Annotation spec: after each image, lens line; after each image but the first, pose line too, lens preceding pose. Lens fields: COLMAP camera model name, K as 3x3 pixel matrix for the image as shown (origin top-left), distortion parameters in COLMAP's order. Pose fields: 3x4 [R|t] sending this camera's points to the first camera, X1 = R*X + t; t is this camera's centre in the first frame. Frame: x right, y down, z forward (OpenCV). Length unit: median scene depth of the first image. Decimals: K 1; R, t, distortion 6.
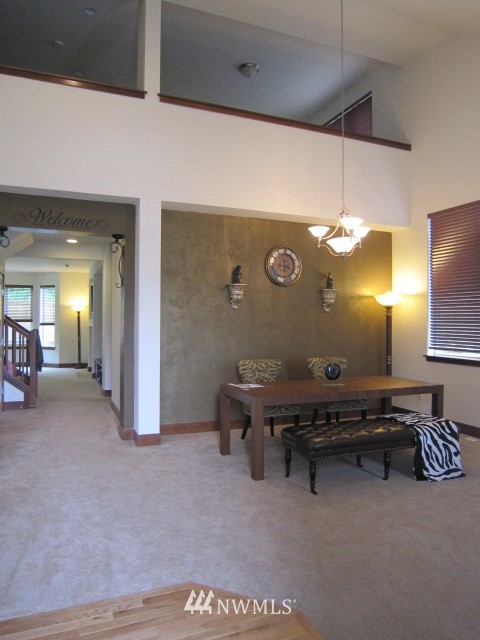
lens RADIAL K [[455.6, 0, 239.7], [0, 455.6, 315.5], [0, 0, 1]] dist [-0.057319, 0.027524]
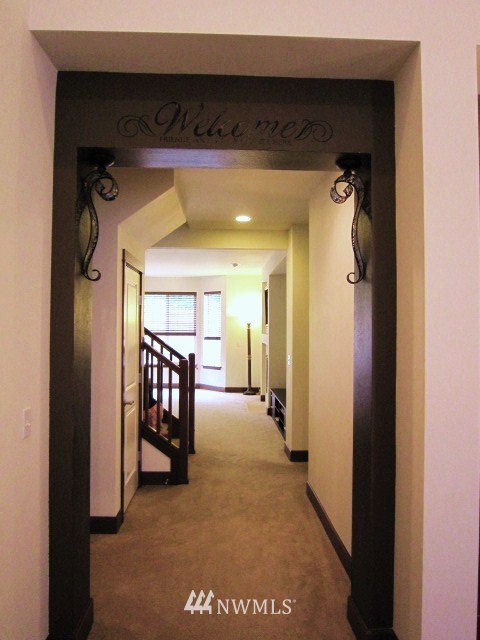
lens RADIAL K [[455.6, 0, 241.8], [0, 455.6, 320.2], [0, 0, 1]] dist [-0.057319, 0.027524]
pose [[0.940085, -0.003131, -0.340926, -0.209356], [0.001613, 0.999987, -0.004735, -0.024206], [0.340937, 0.003902, 0.940078, 0.538030]]
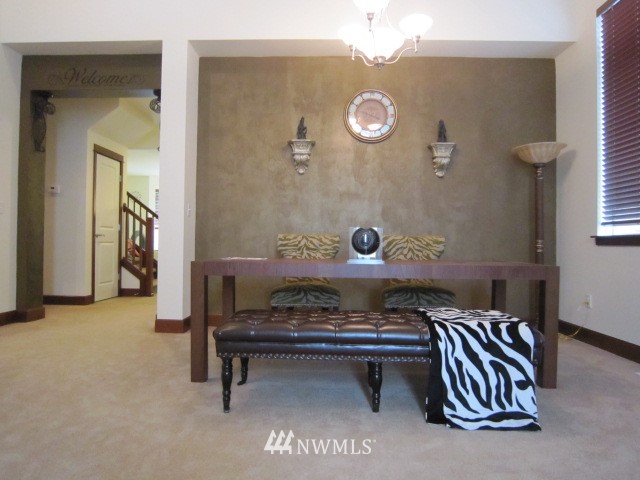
lens RADIAL K [[455.6, 0, 319.2], [0, 455.6, 237.8], [0, 0, 1]] dist [-0.057319, 0.027524]
pose [[0.912118, -0.001693, -0.409923, 0.350901], [-0.002039, 0.999960, -0.008665, 0.105887], [0.409922, 0.008739, 0.912079, 0.315892]]
